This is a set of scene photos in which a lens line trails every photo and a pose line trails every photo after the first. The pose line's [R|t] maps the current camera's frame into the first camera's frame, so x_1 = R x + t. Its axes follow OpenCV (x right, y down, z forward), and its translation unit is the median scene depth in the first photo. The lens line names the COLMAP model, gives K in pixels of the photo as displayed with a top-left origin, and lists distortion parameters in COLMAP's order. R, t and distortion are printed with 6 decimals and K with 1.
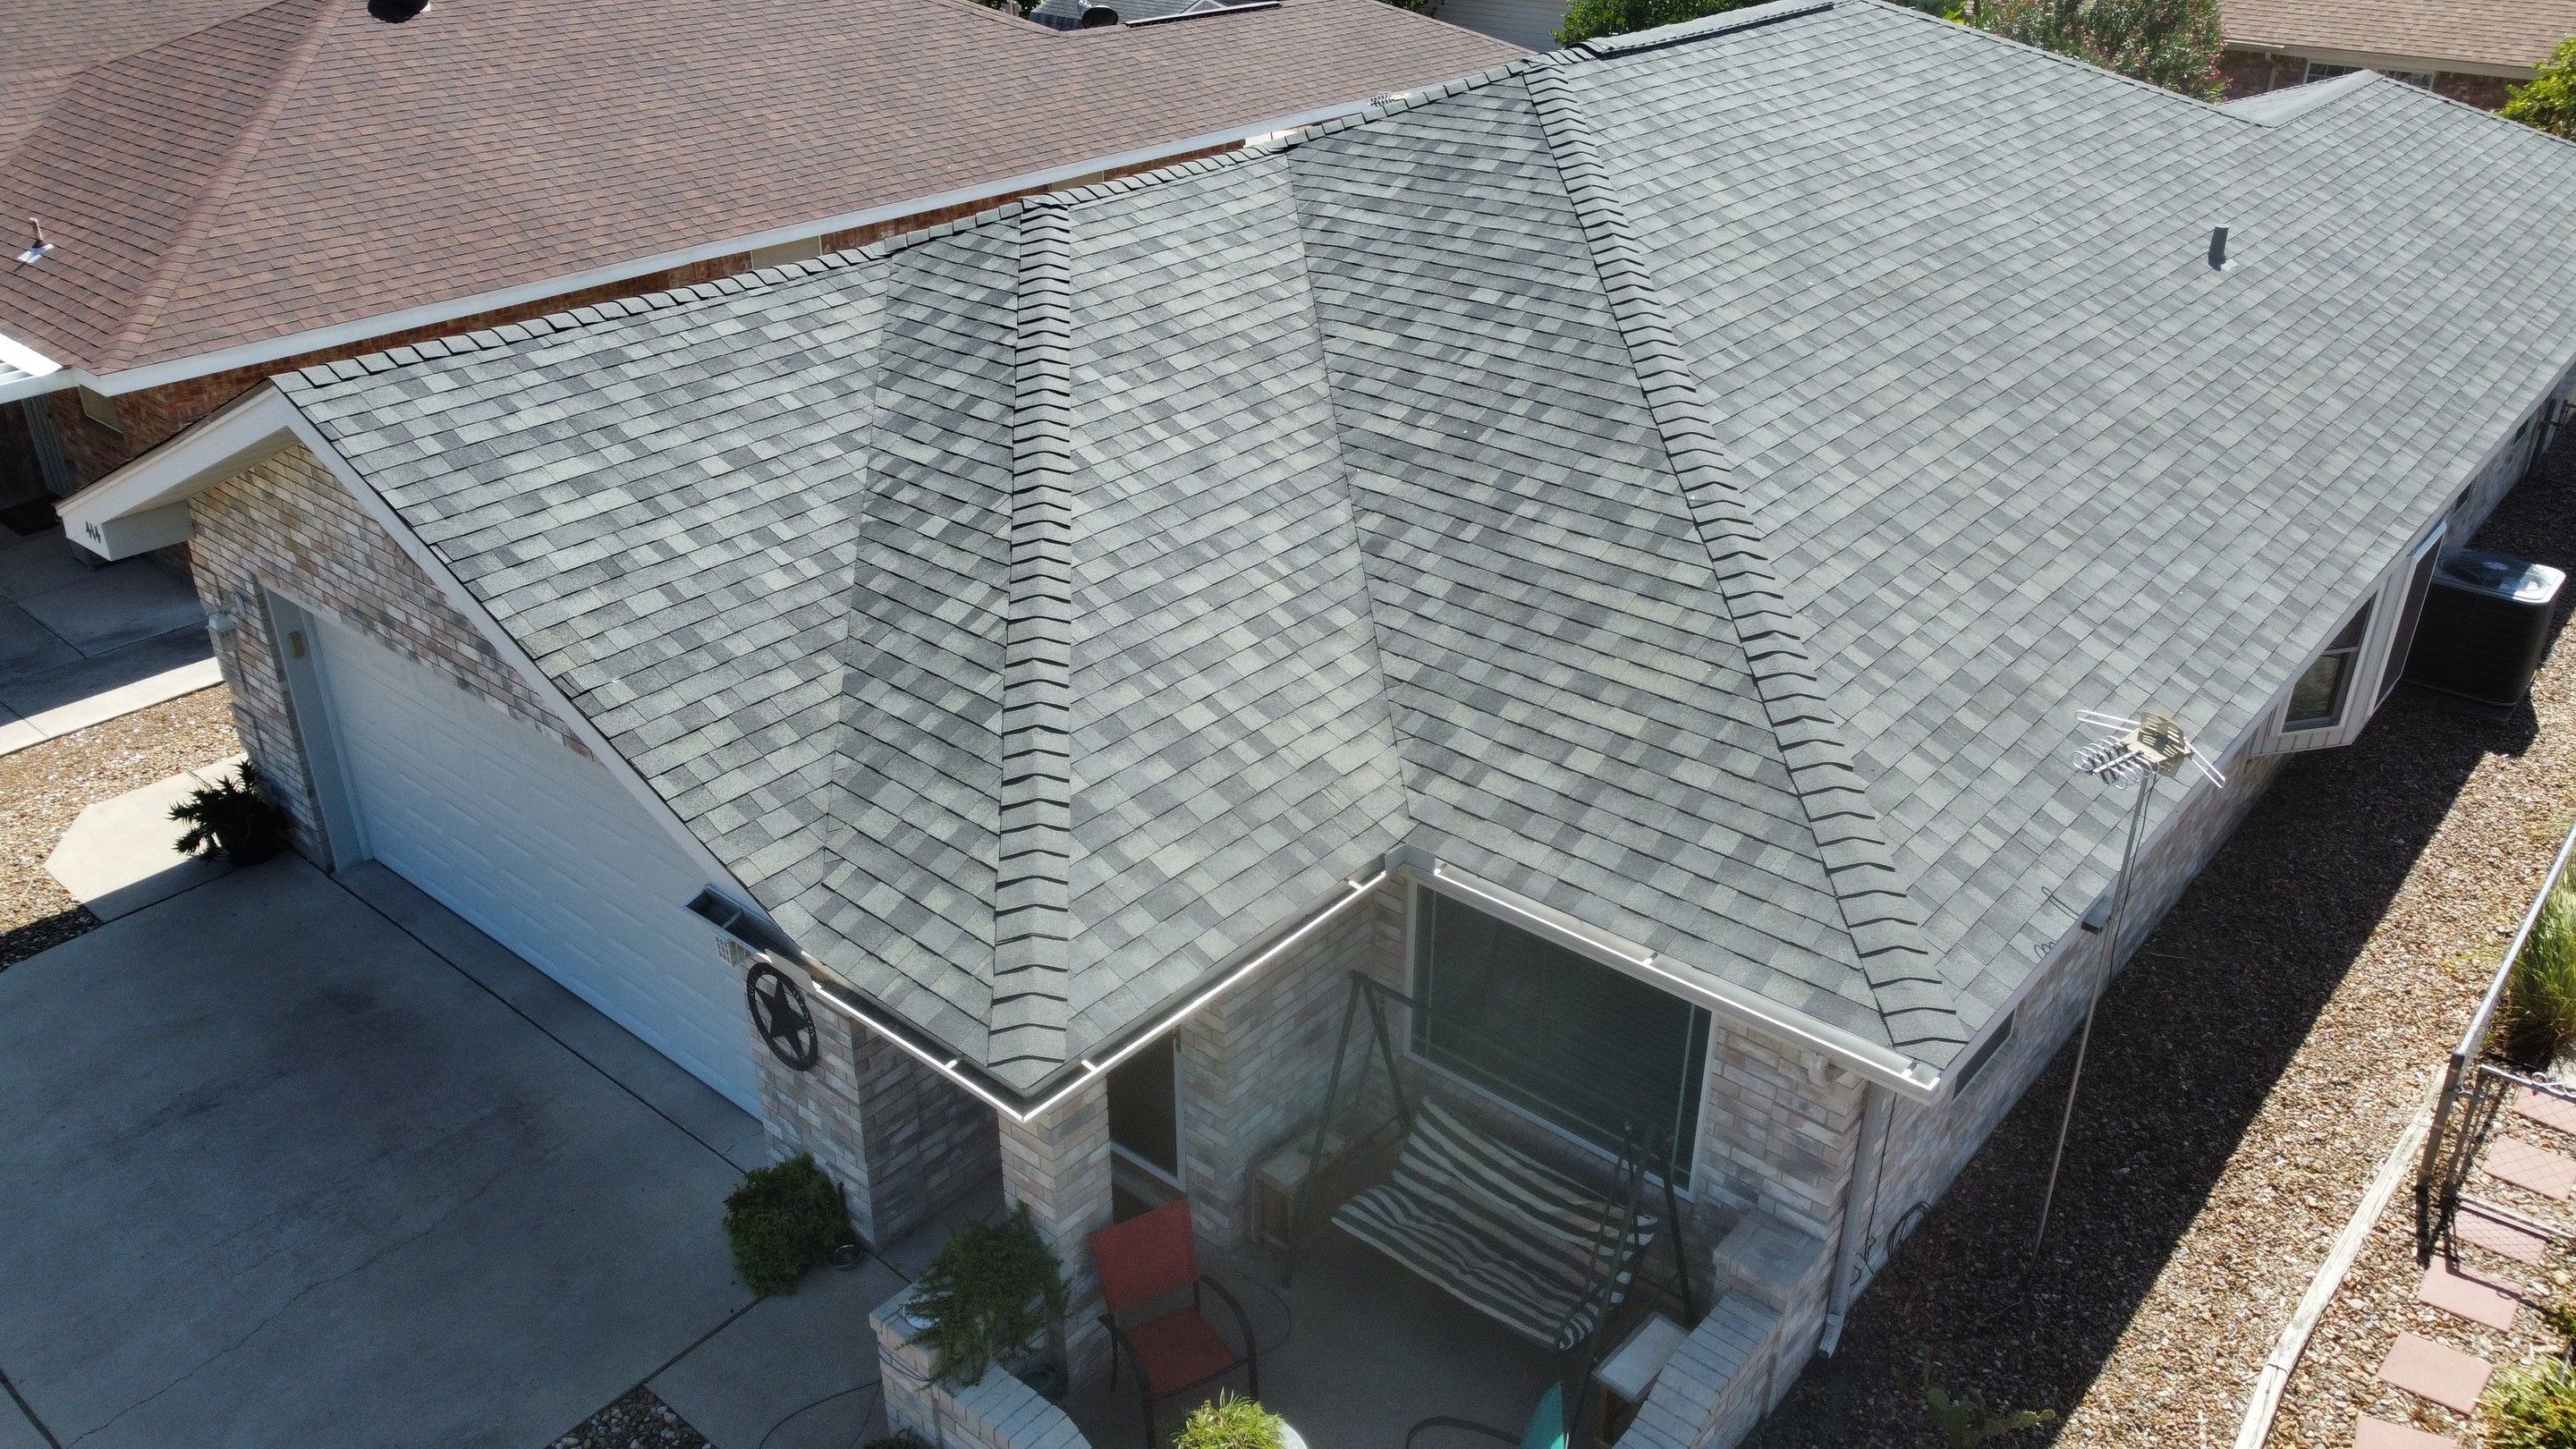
lens RADIAL K [[1956.9, 0, 1280.8], [0, 1956.9, 733.2], [0, 0, 1]] dist [-0.004466, 0.005510]
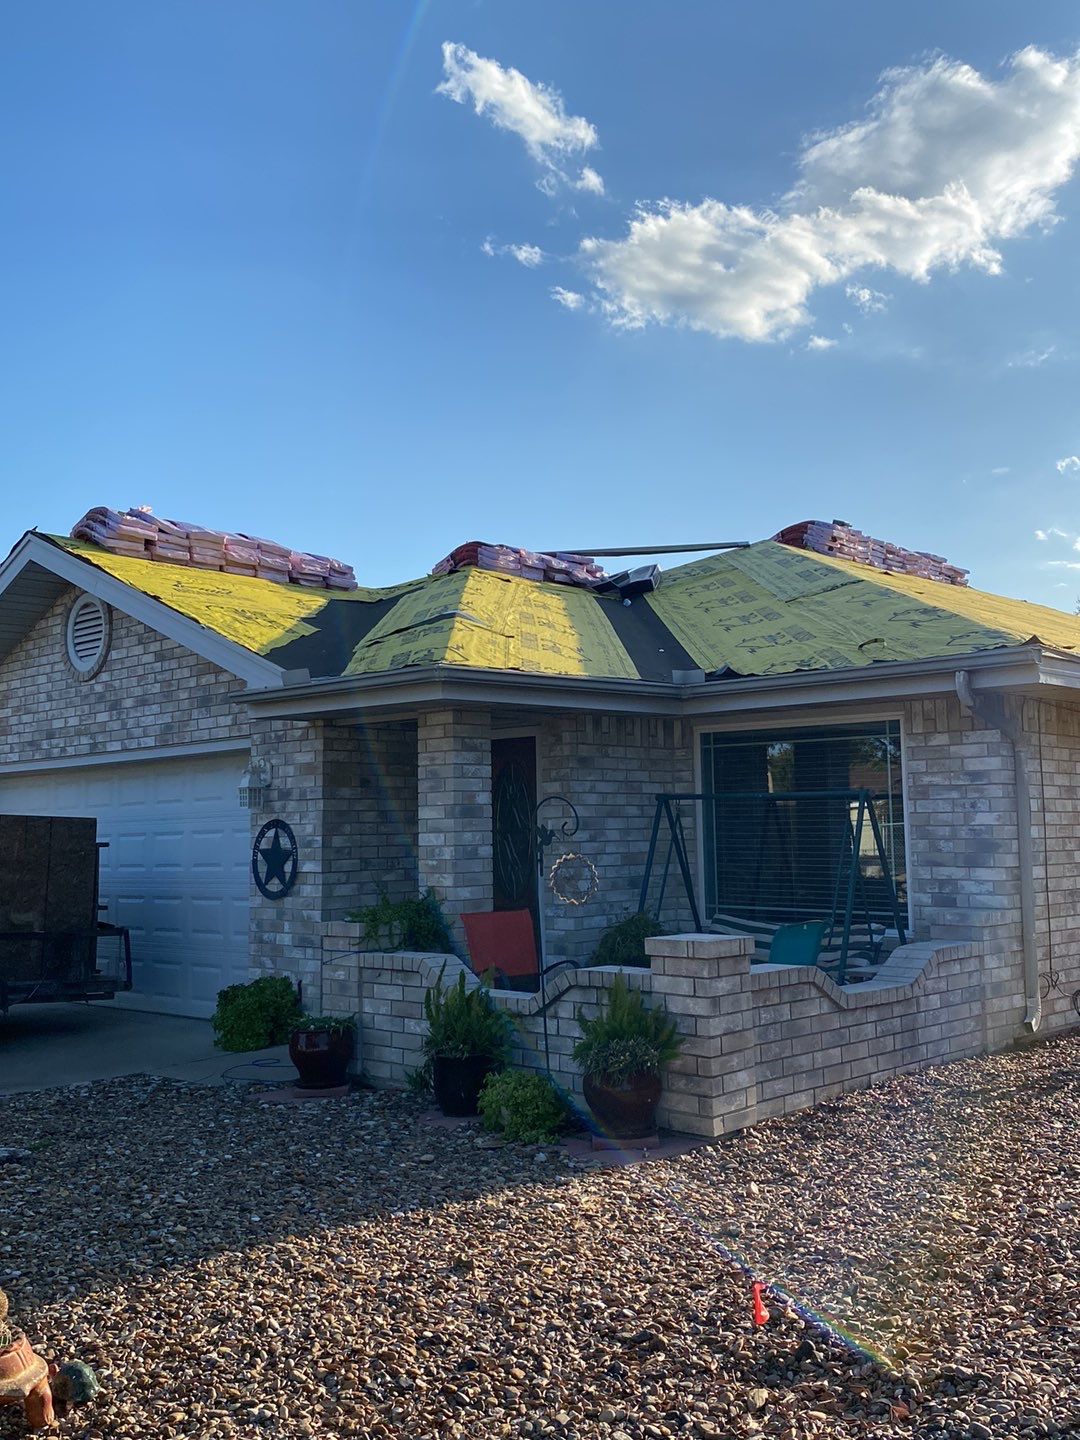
lens RADIAL K [[1364.9, 0, 538.9], [0, 1364.9, 711.2], [0, 0, 1]] dist [0.075706, 0.000000]
pose [[0.997674, -0.027277, -0.062467, 0.012120], [-0.010487, 0.844104, -0.536077, 0.589611], [0.067351, 0.535485, 0.841855, 0.079043]]
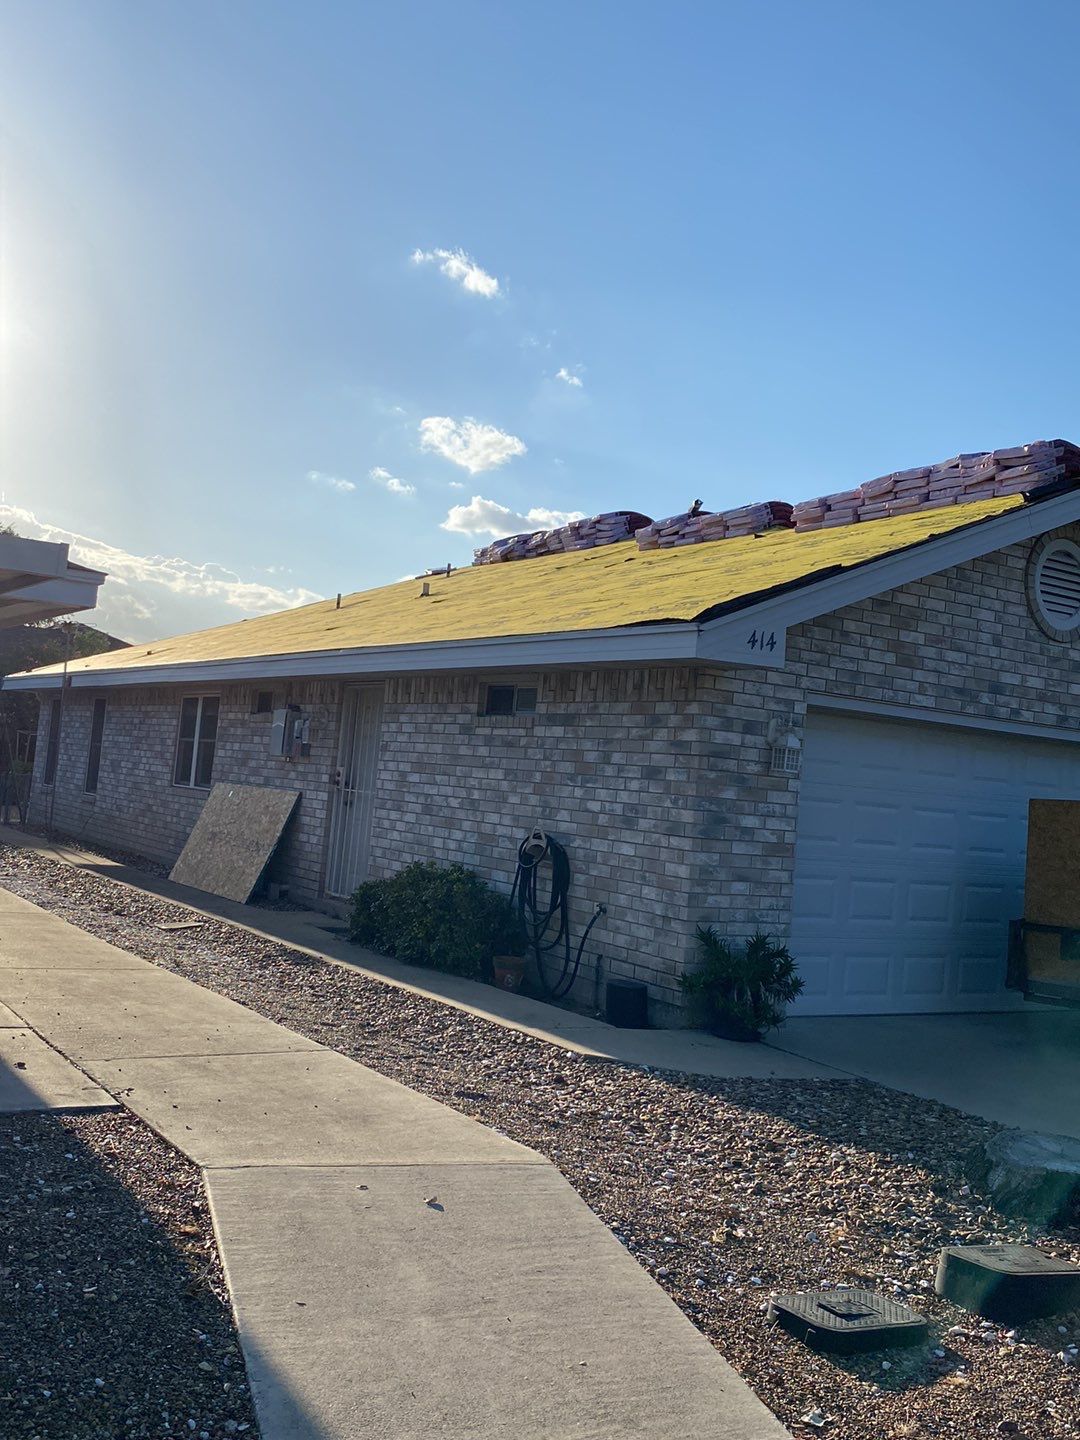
lens RADIAL K [[1364.9, 0, 535.4], [0, 1364.9, 726.4], [0, 0, 1]] dist [0.075706, 0.000000]
pose [[0.294042, 0.065601, 0.953539, -1.583853], [0.364119, 0.914723, -0.175213, 0.015860], [-0.883717, 0.398722, 0.245080, 1.185672]]
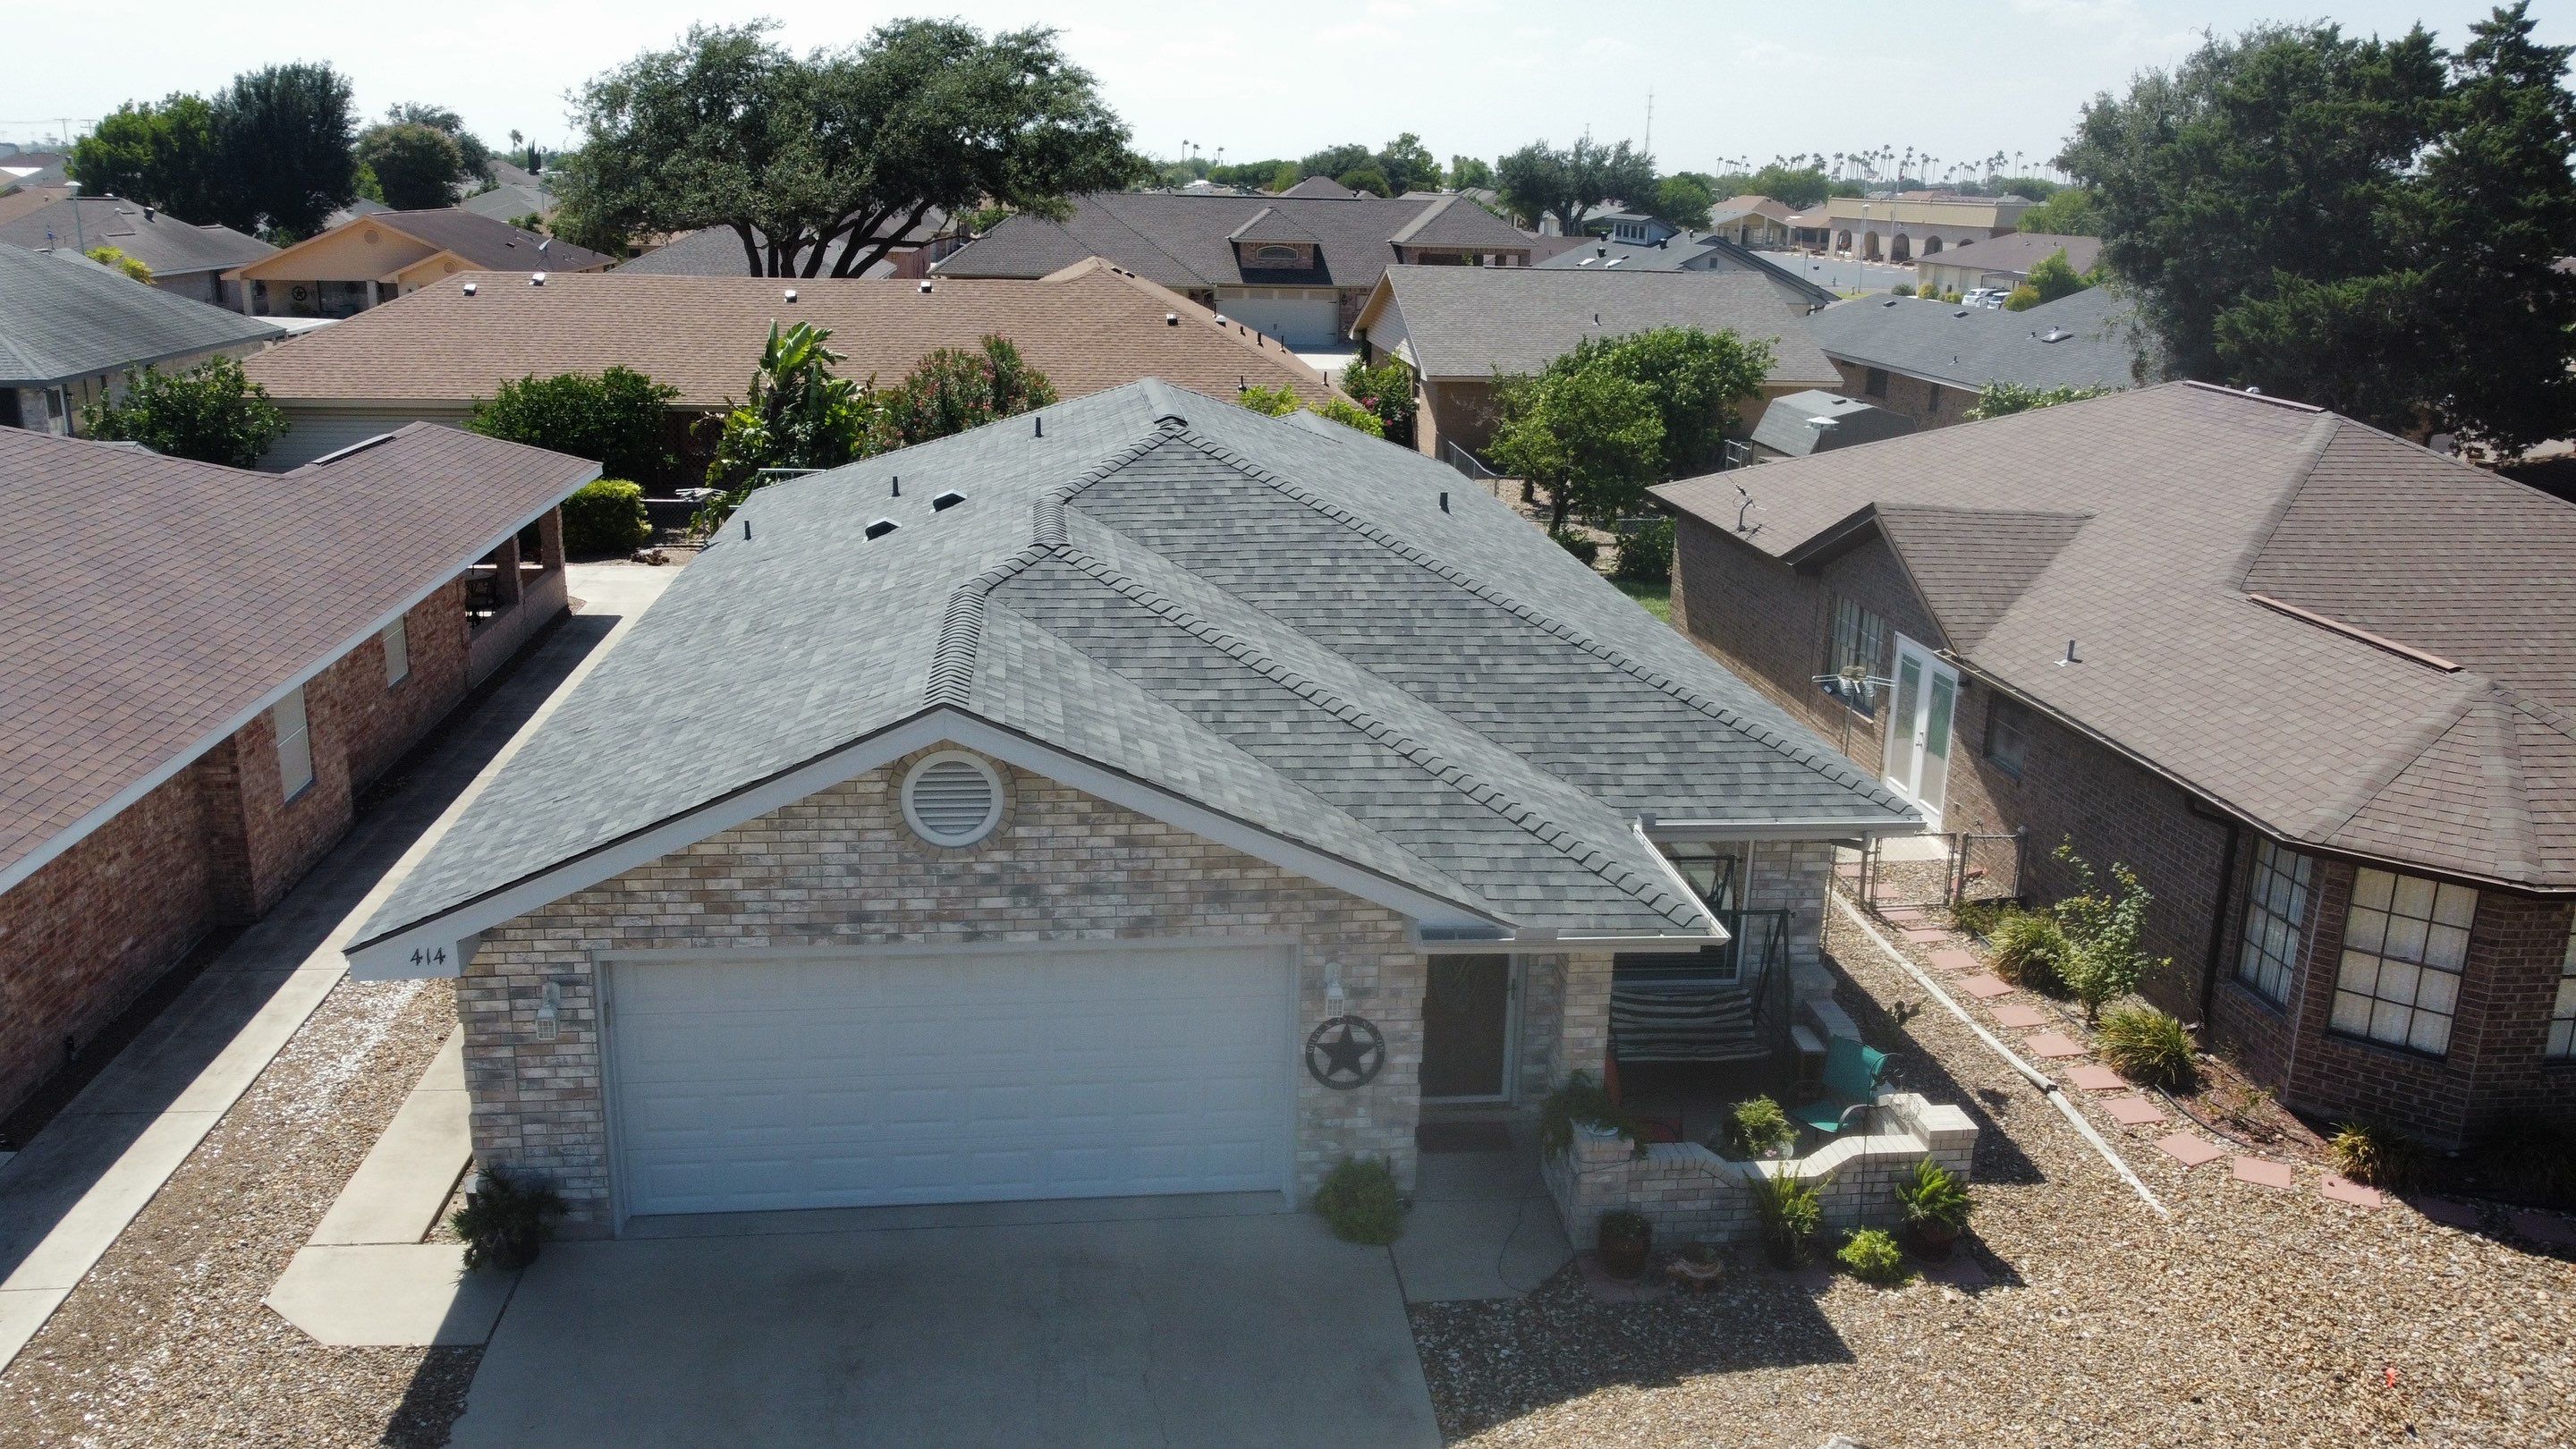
lens RADIAL K [[1956.9, 0, 1295.5], [0, 1956.9, 725.2], [0, 0, 1]] dist [-0.004466, 0.005510]
pose [[0.682005, -0.186667, 0.707124, -1.249172], [0.316712, 0.946897, -0.055499, -0.018987], [-0.659214, 0.261805, 0.704908, -0.079809]]
